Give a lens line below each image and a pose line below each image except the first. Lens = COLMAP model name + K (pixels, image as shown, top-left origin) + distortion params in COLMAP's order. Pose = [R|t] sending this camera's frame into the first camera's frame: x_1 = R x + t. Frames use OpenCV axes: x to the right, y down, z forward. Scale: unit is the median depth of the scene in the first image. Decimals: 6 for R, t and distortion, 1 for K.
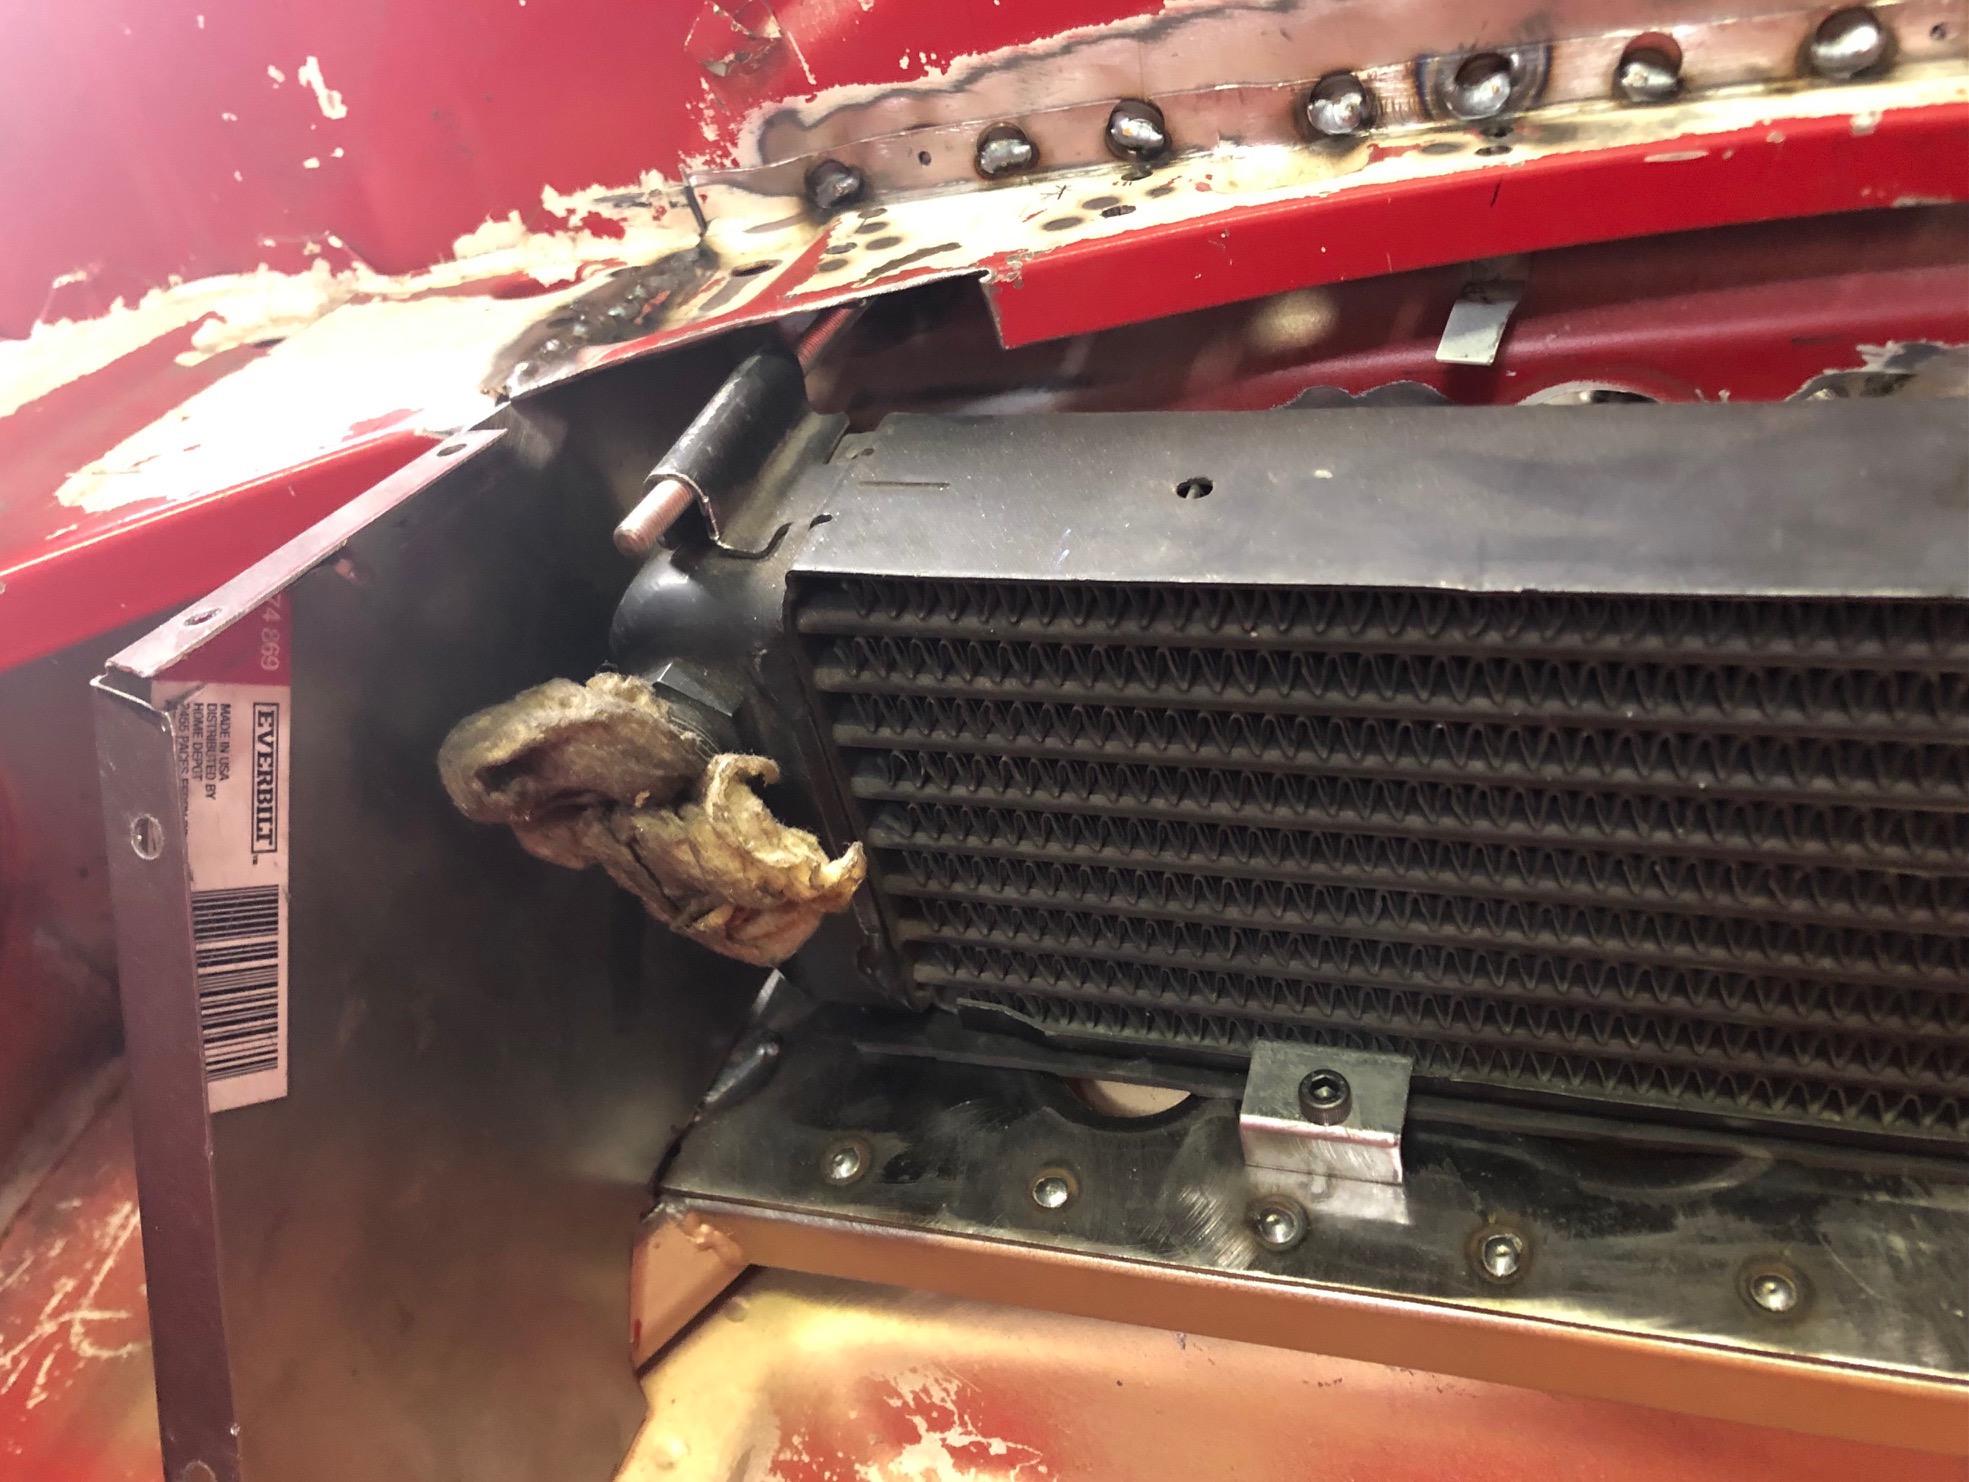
lens RADIAL K [[1627.4, 0, 1009.8], [0, 1627.4, 735.1], [0, 0, 1]] dist [0.007345, 0.005354]
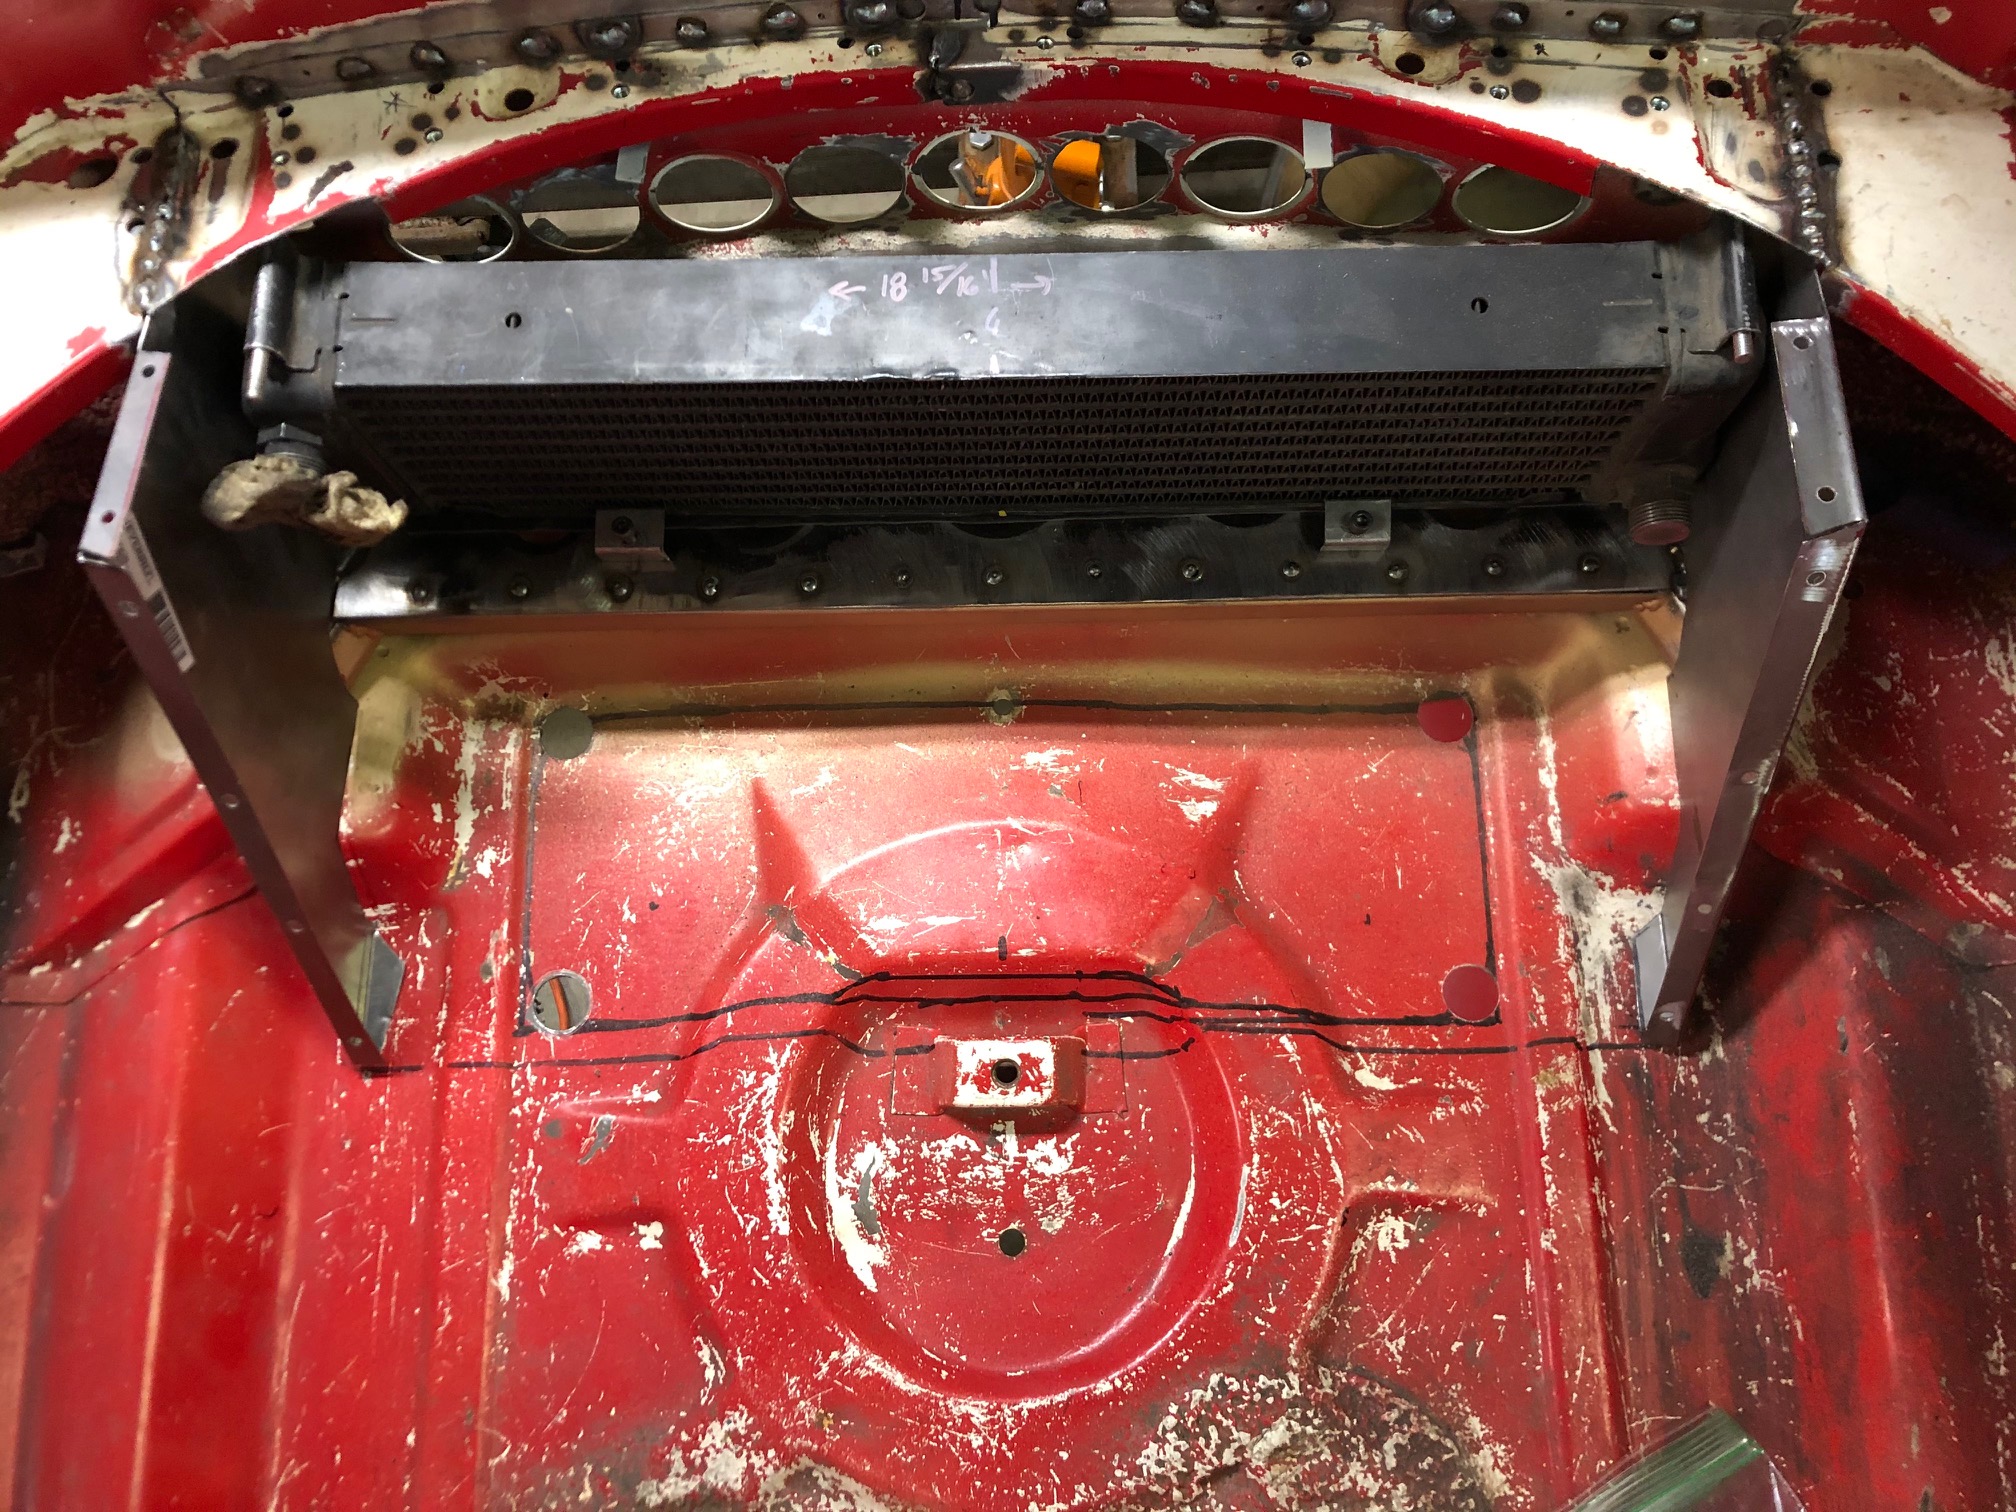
lens RADIAL K [[1666.3, 0, 1033.9], [0, 1666.3, 749.9], [0, 0, 1]] dist [0.007345, 0.005354]
pose [[0.944565, -0.232395, 0.231925, 0.101712], [0.058369, 0.813998, 0.577927, -0.759828], [-0.323094, -0.532353, 0.782439, -1.058035]]
